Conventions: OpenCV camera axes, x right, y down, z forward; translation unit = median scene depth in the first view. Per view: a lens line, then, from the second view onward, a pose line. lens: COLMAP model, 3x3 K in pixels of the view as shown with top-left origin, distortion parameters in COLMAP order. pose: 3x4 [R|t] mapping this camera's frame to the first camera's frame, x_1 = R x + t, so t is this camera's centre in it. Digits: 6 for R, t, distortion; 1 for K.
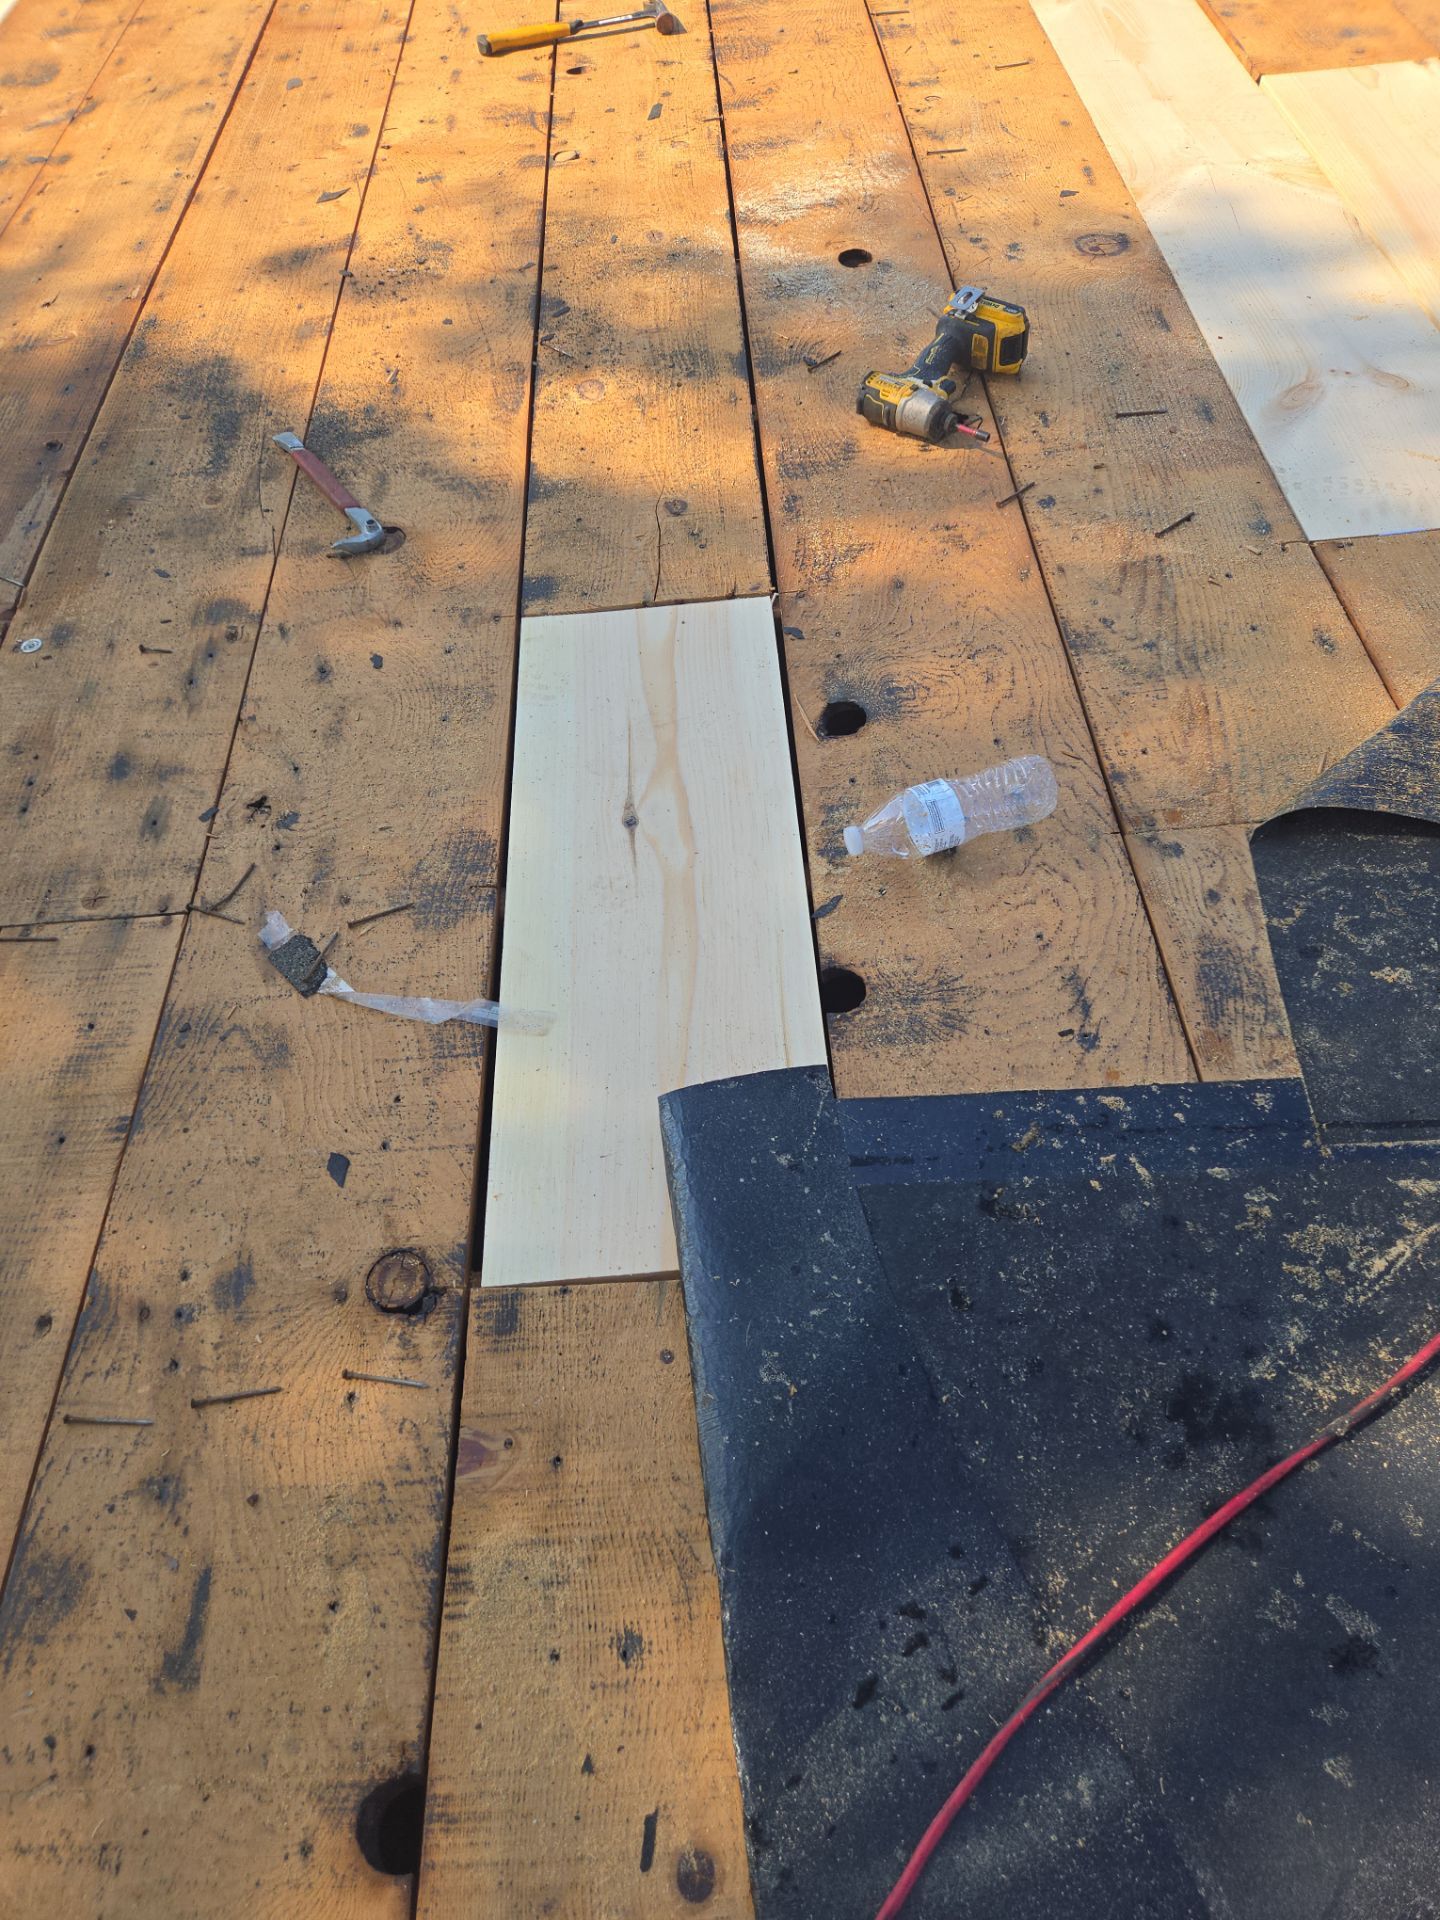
lens RADIAL K [[1248.7, 0, 720.0], [0, 1248.7, 960.0], [0, 0, 1]] dist [0.062582, -0.063195]
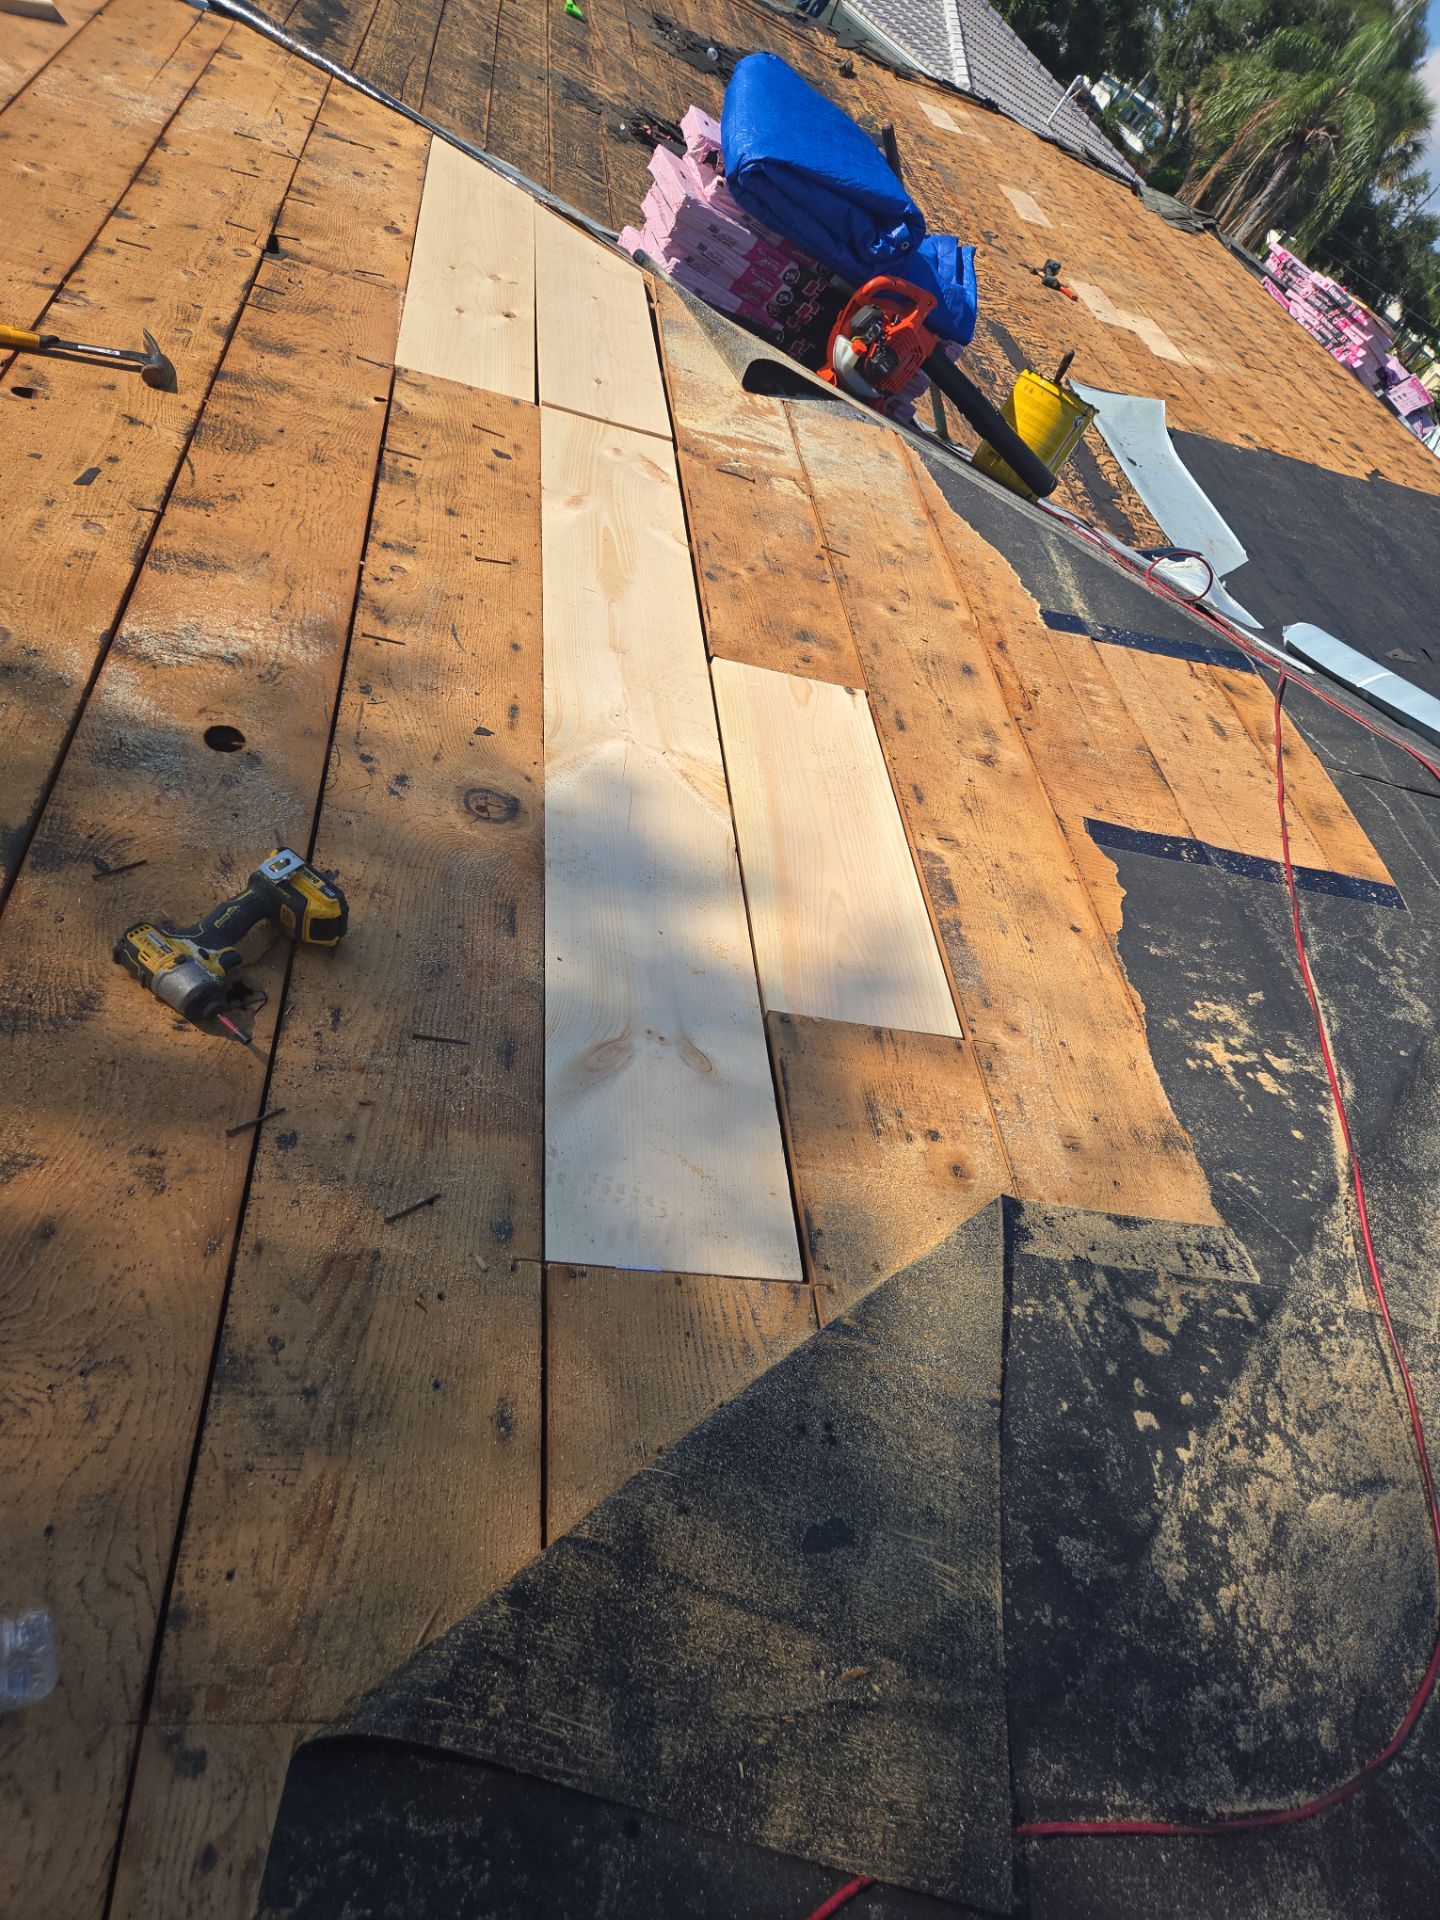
lens RADIAL K [[1248.7, 0, 720.0], [0, 1248.7, 960.0], [0, 0, 1]] dist [0.062582, -0.063195]
pose [[0.924026, 0.227120, 0.307560, 0.217006], [-0.178789, 0.967746, -0.177489, -0.346048], [-0.337951, 0.109016, 0.934829, 0.068706]]
